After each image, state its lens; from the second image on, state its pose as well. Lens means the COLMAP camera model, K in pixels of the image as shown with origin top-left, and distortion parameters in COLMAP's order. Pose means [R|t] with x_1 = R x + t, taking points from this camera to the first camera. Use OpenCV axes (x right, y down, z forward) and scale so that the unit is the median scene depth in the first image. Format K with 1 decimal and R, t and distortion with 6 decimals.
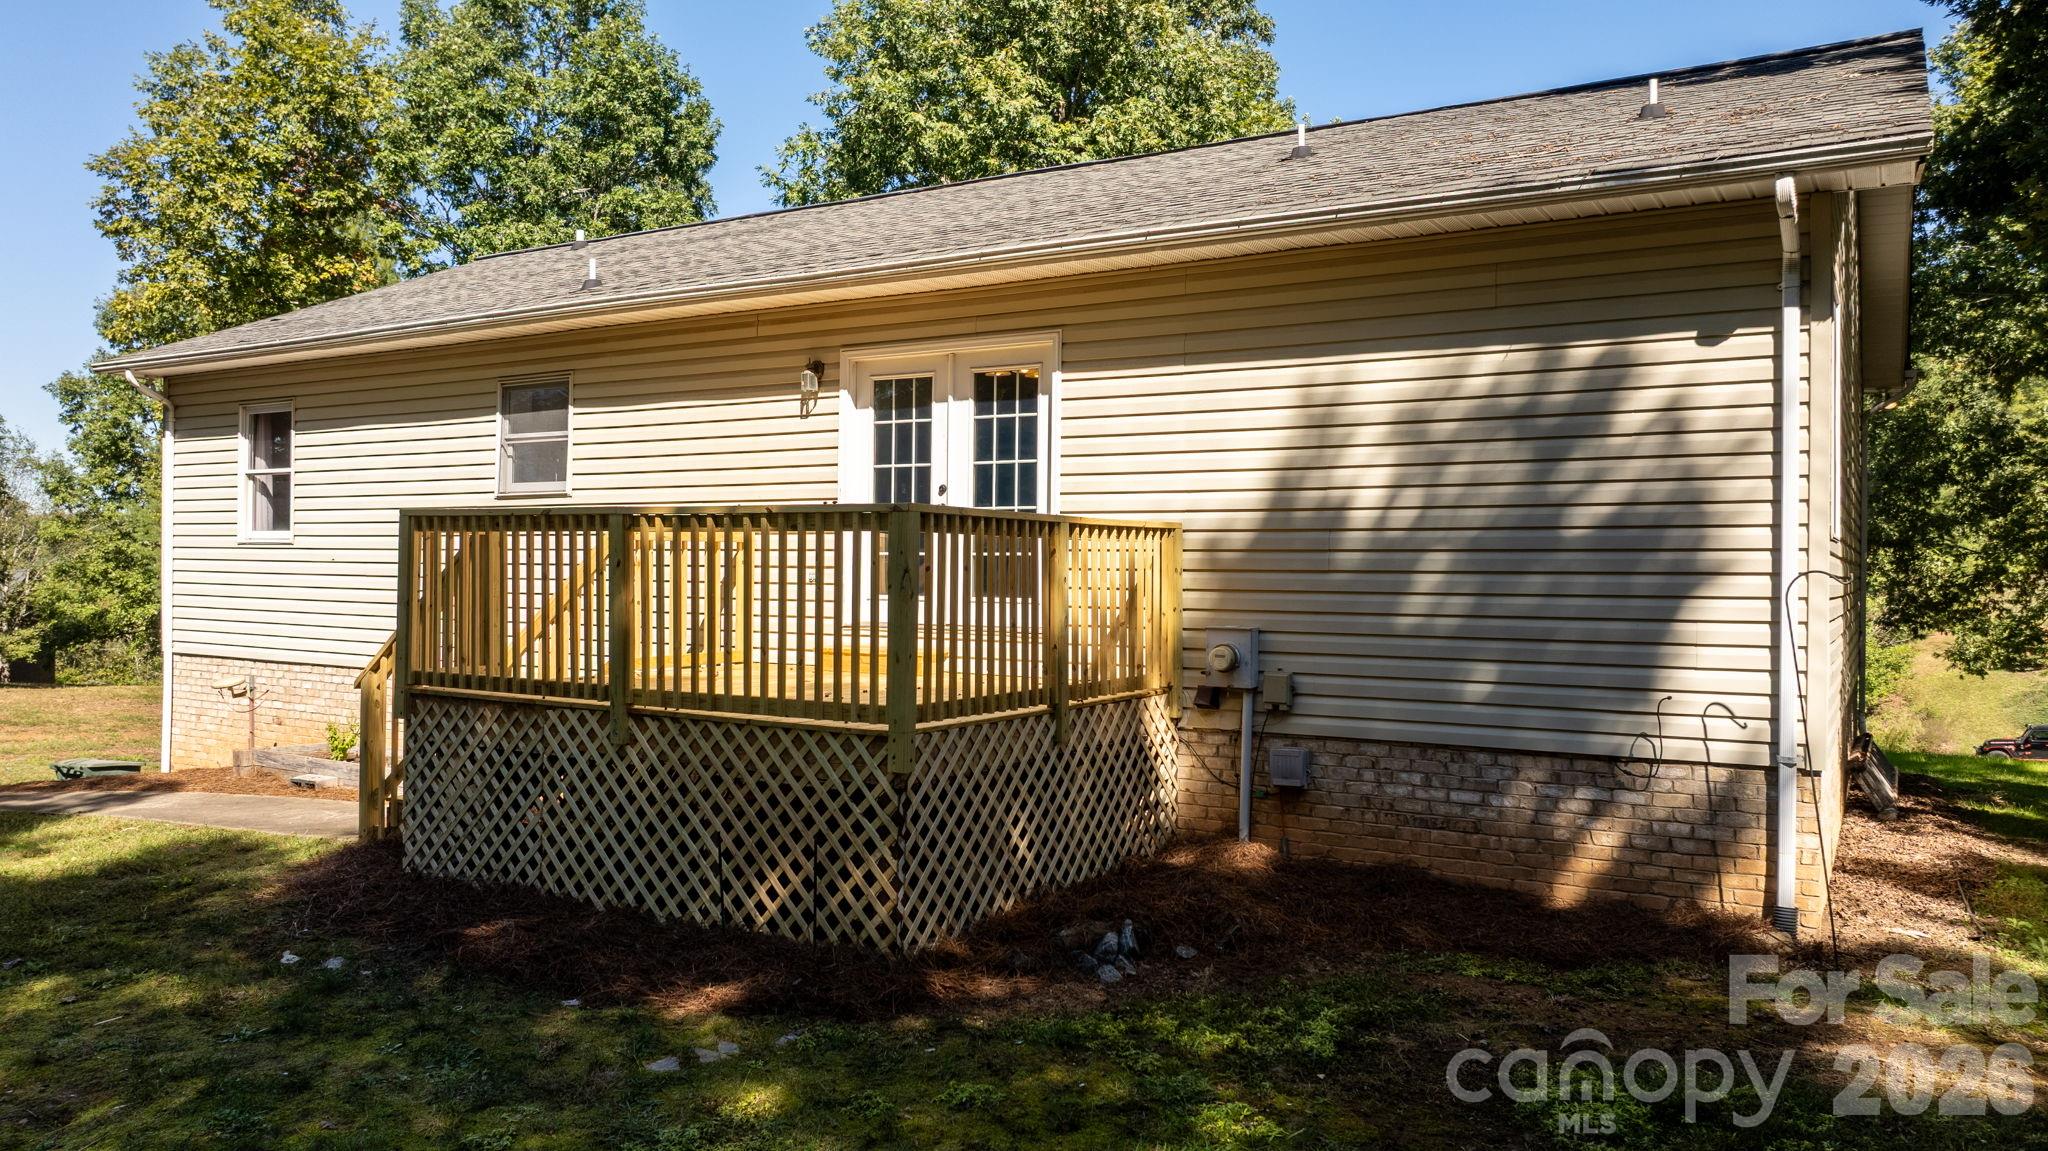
lens RADIAL K [[1438.8, 0, 1024.0], [0, 1438.8, 575.5], [0, 0, 1]] dist [-0.010897, -0.004301]
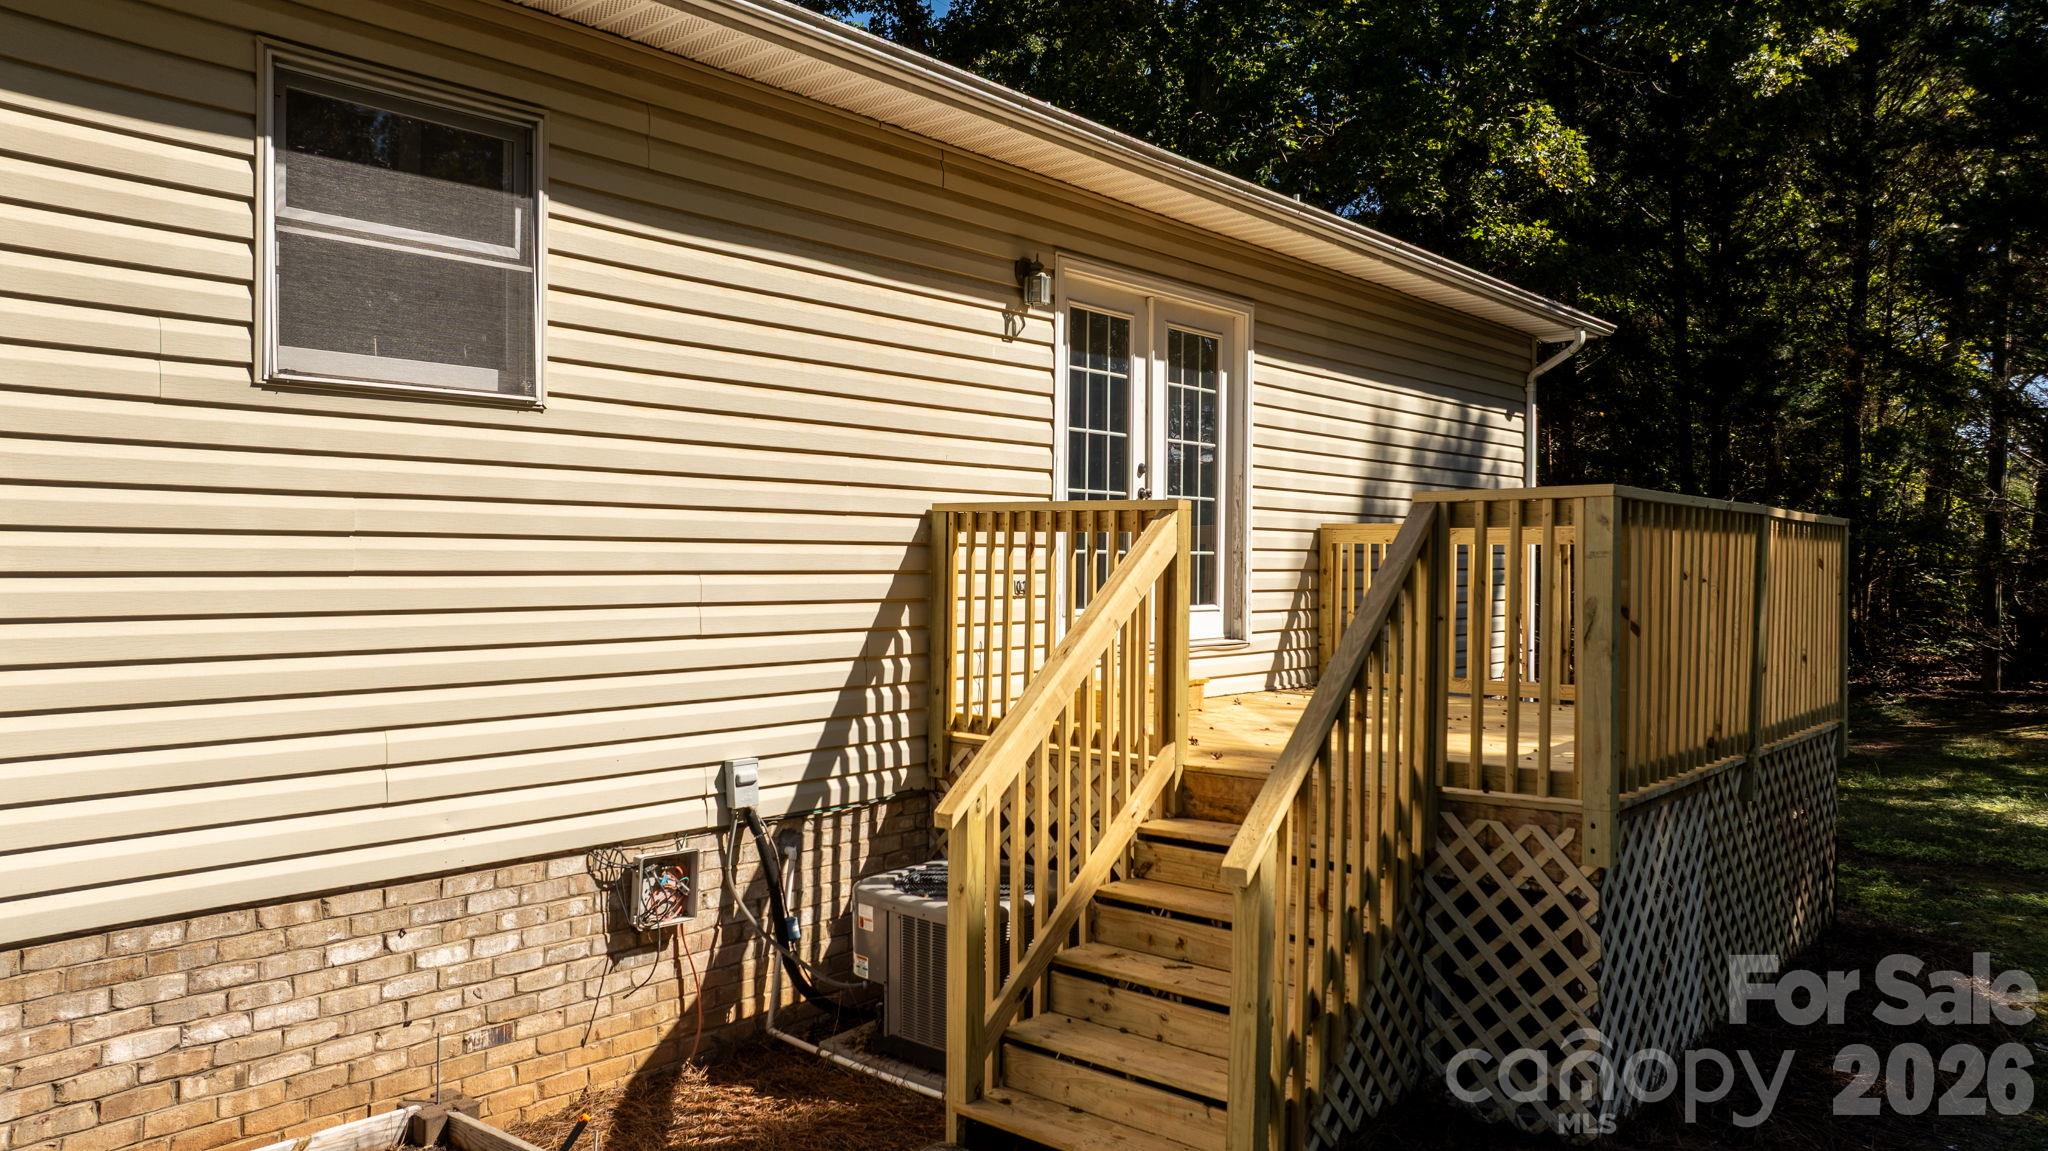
lens RADIAL K [[1438.8, 0, 1024.0], [0, 1438.8, 575.5], [0, 0, 1]] dist [-0.010897, -0.004301]
pose [[0.165355, -0.019703, 0.986037, -0.827050], [-0.003431, 0.999783, 0.020553, -0.018159], [-0.986228, -0.006782, 0.165251, 0.924758]]
